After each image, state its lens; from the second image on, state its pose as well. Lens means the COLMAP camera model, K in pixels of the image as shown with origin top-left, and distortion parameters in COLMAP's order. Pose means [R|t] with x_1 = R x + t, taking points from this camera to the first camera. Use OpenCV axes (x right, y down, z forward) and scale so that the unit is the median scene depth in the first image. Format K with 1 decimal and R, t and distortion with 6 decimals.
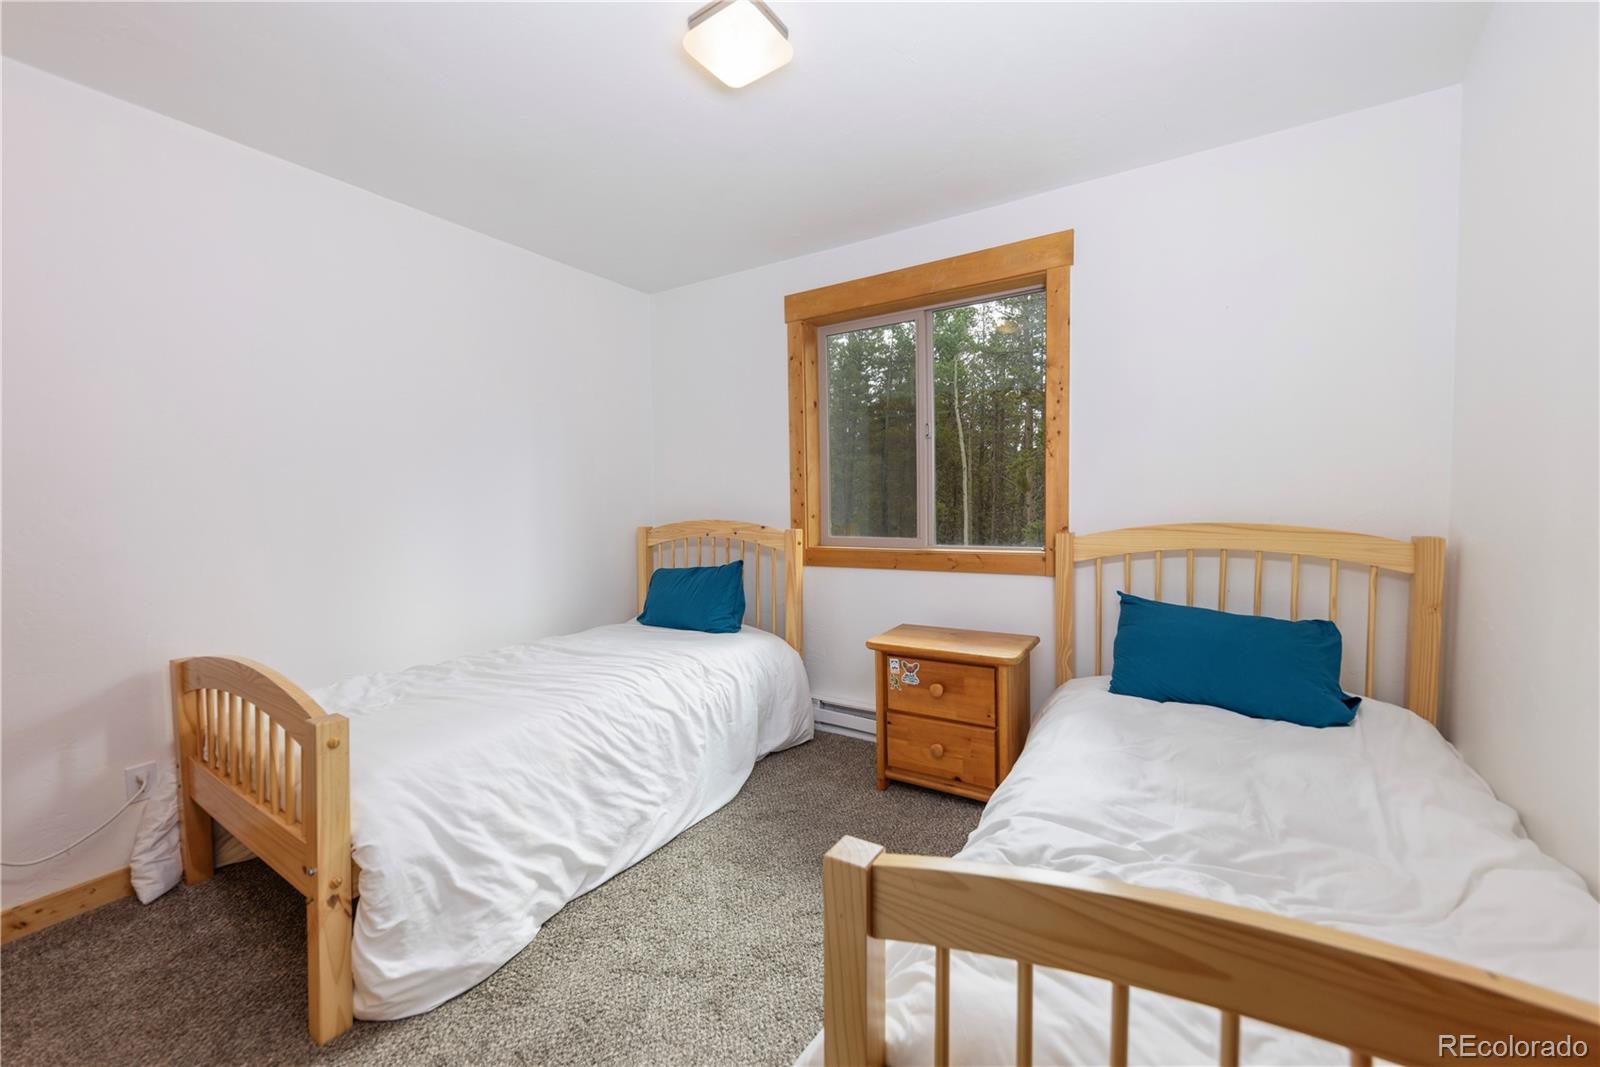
lens RADIAL K [[611.9, 0, 802.9], [0, 611.9, 502.7], [0, 0, 1]] dist [0.000748, -0.000032]
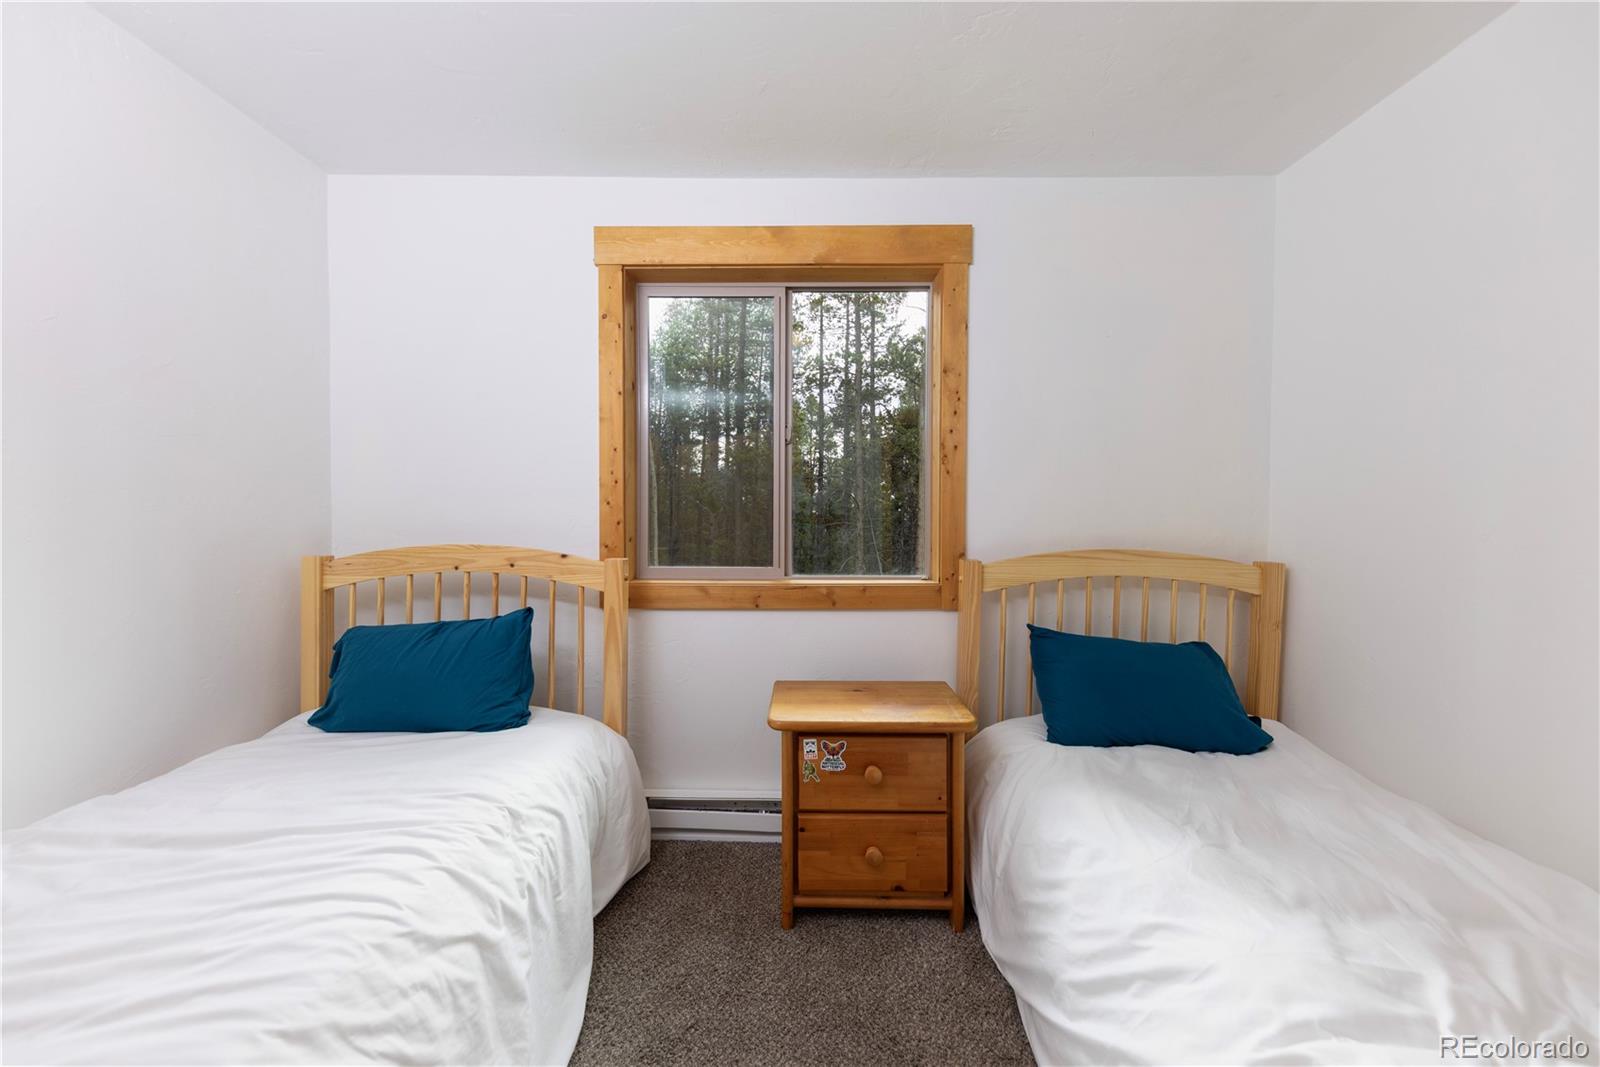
lens RADIAL K [[575.3, 0, 800.4], [0, 575.3, 516.5], [0, 0, 1]] dist [0.009700, -0.003567]
pose [[0.858131, 0.021752, 0.512970, -0.216081], [-0.017171, 0.999759, -0.013667, 0.000693], [-0.513143, 0.002920, 0.858298, 0.417643]]
